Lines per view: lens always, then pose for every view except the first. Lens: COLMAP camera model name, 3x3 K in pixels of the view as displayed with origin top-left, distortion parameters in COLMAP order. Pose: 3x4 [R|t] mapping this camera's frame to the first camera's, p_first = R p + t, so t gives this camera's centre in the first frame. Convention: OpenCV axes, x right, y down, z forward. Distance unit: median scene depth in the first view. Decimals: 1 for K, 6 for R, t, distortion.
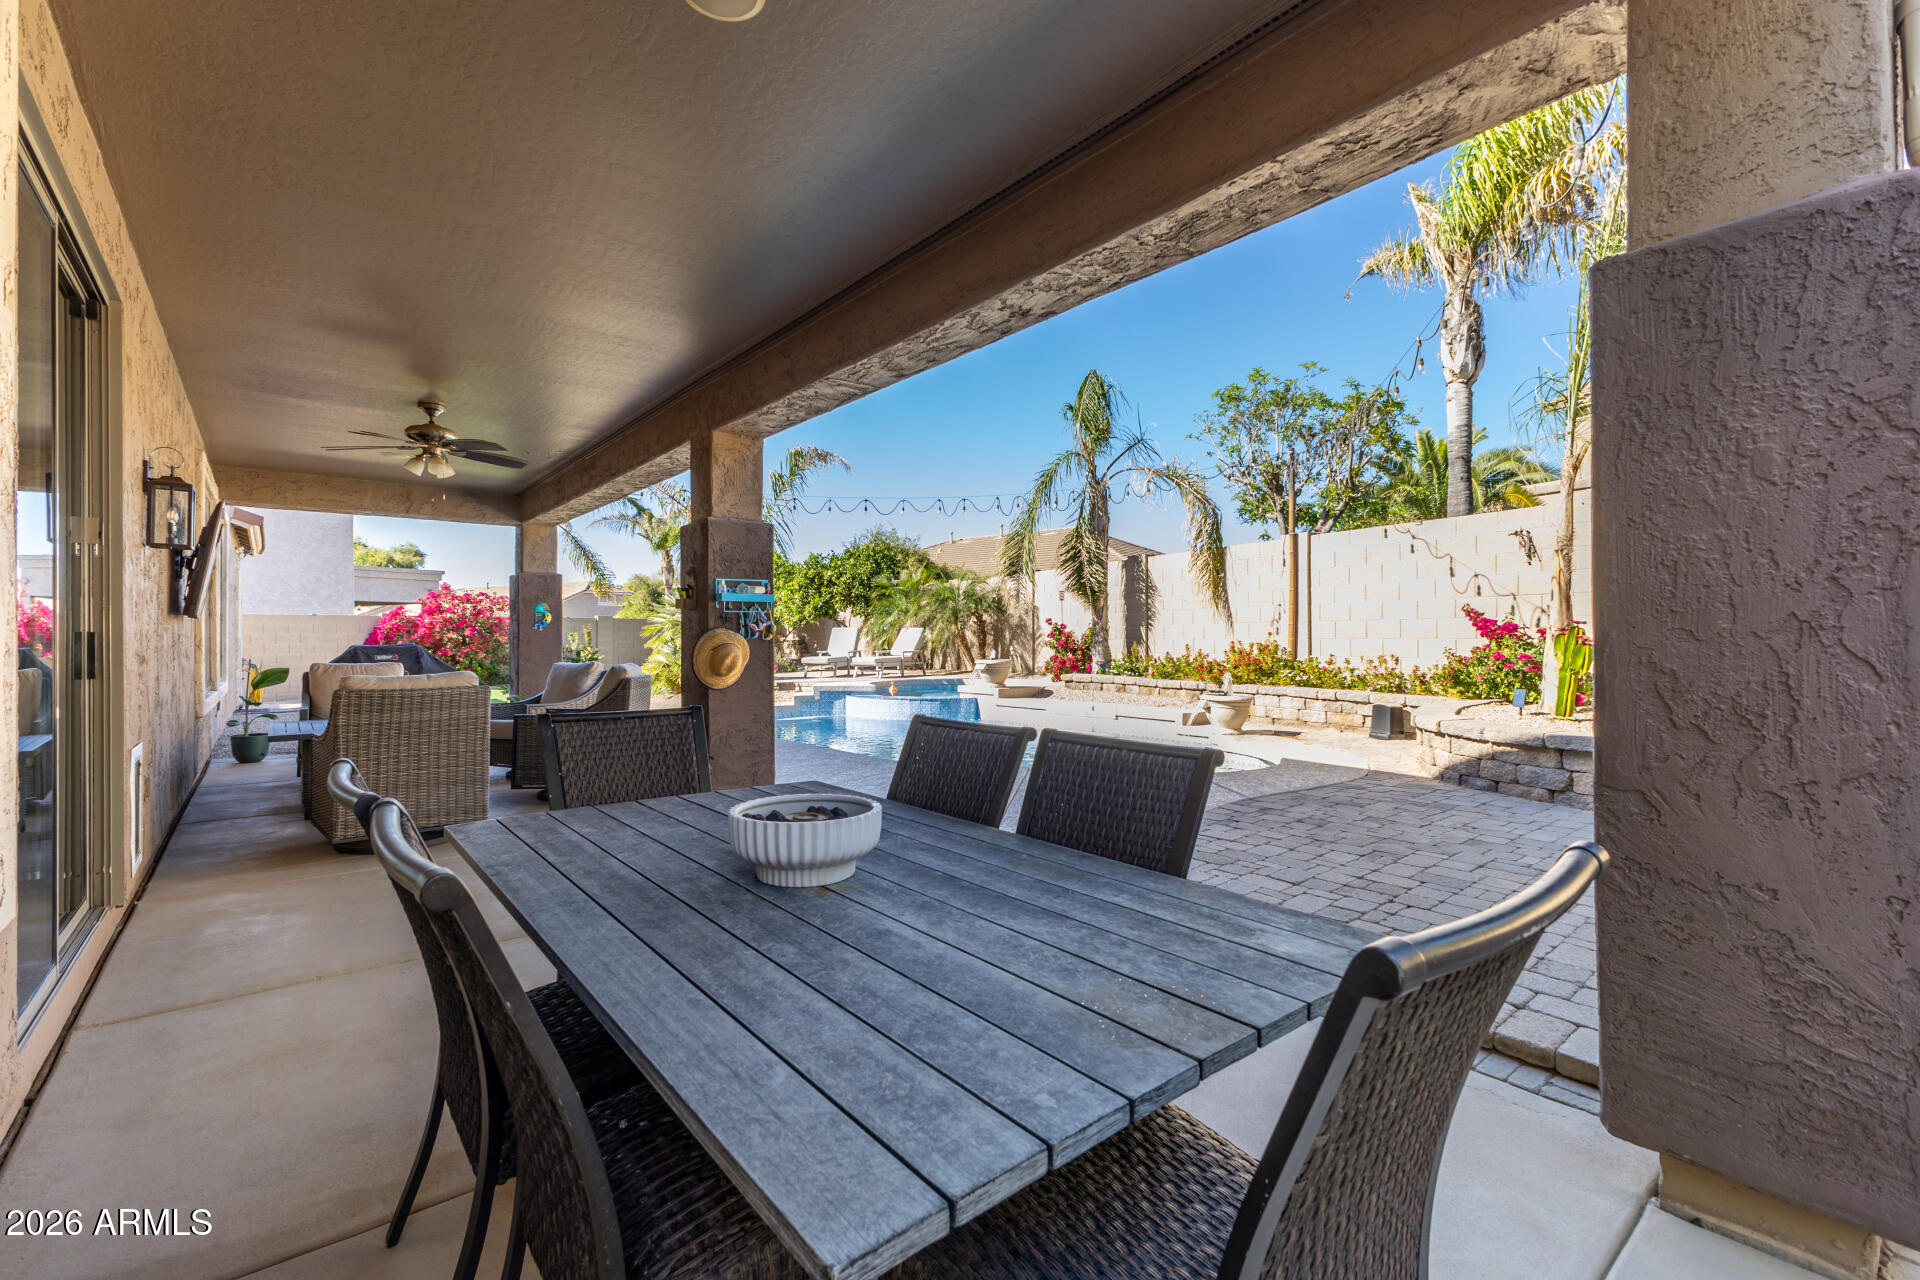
lens RADIAL K [[833.0, 0, 965.8], [0, 833.0, 637.9], [0, 0, 1]] dist [0.017510, -0.004957]
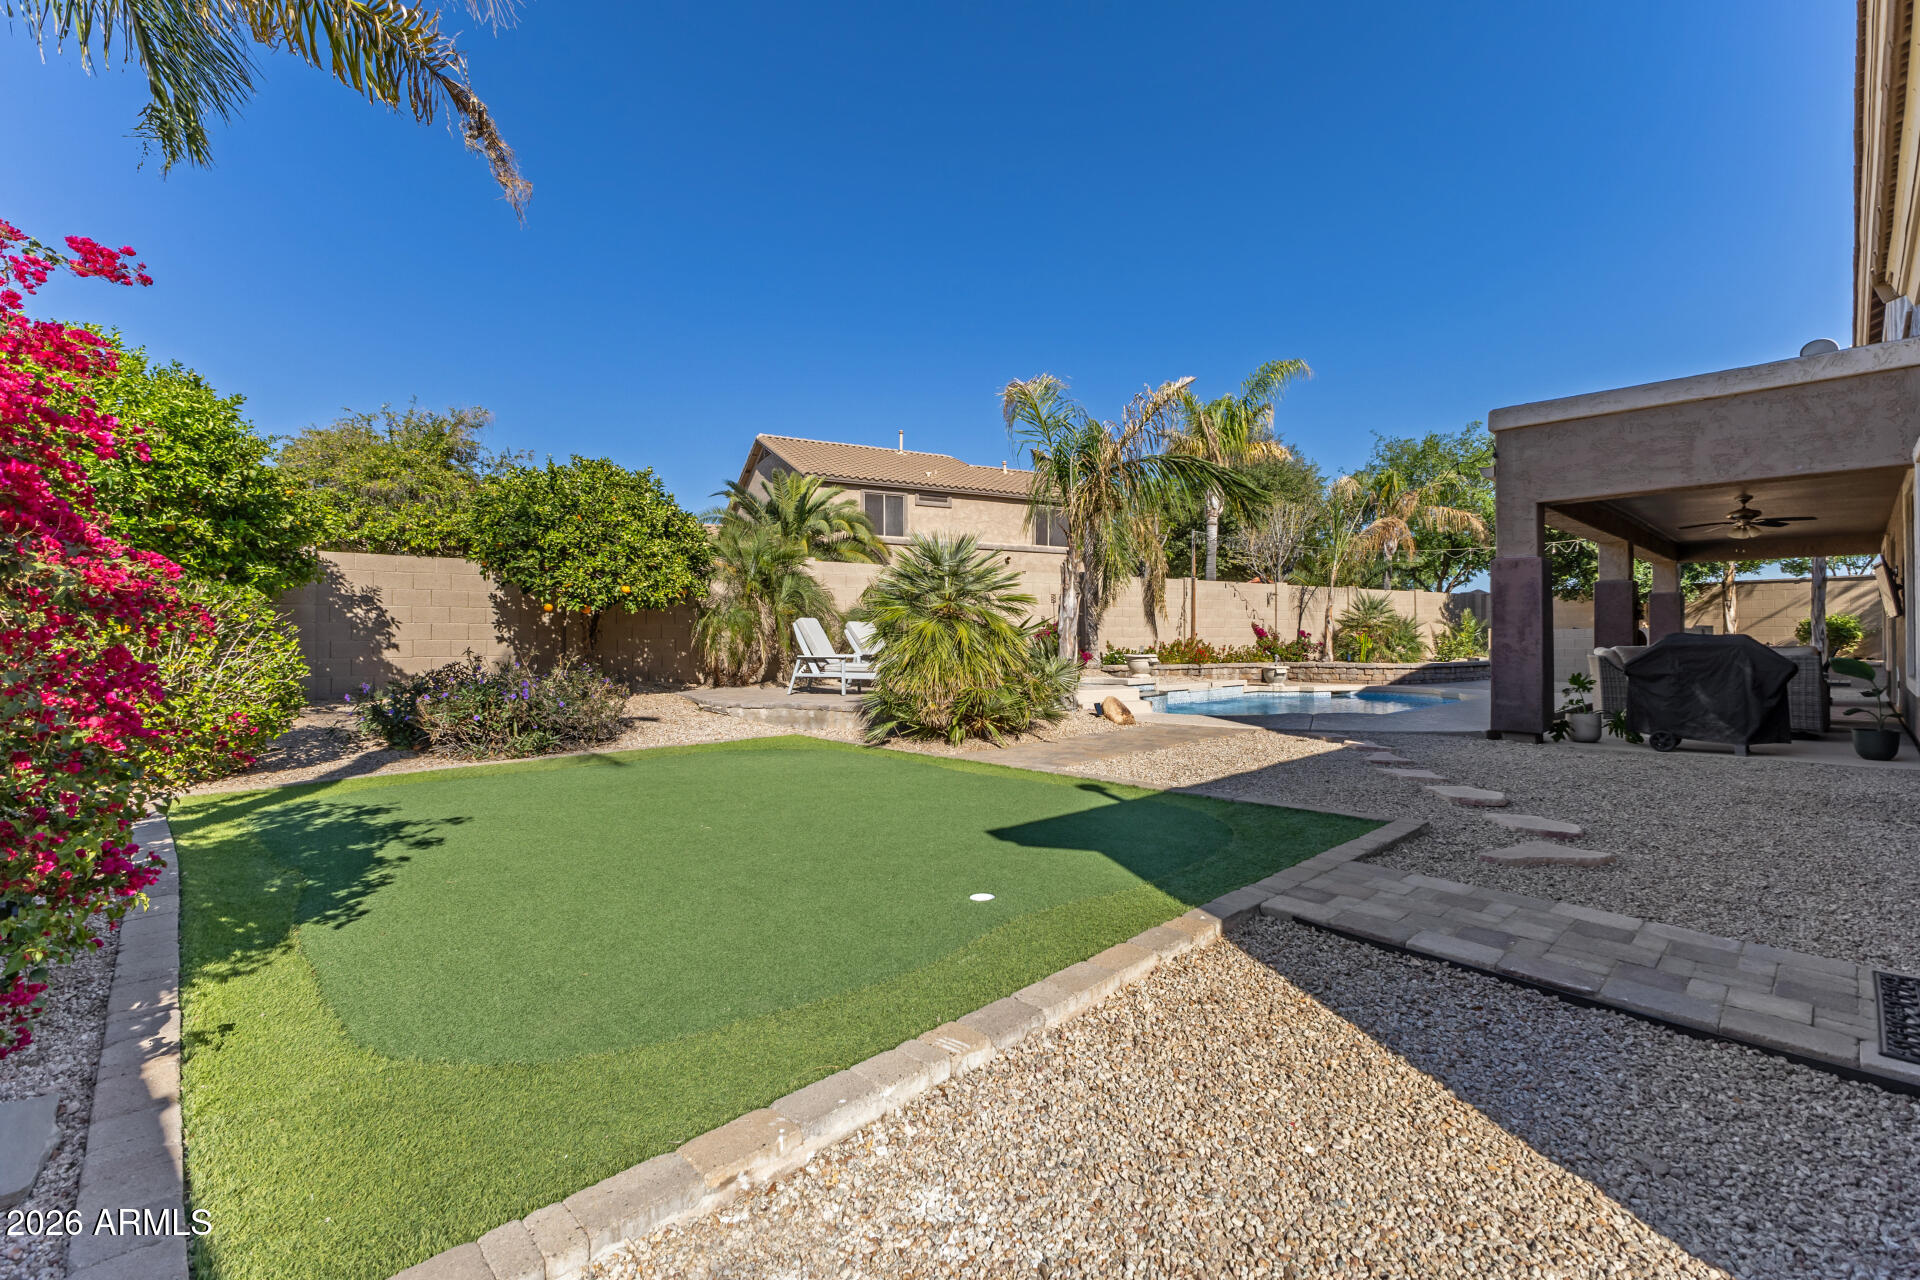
lens RADIAL K [[833.0, 0, 961.5], [0, 833.0, 634.7], [0, 0, 1]] dist [0.017510, -0.004957]
pose [[-0.062110, 0.008640, 0.998032, -1.023761], [0.003518, 0.999958, -0.008438, 0.007054], [-0.998063, 0.002987, -0.062138, 1.220365]]
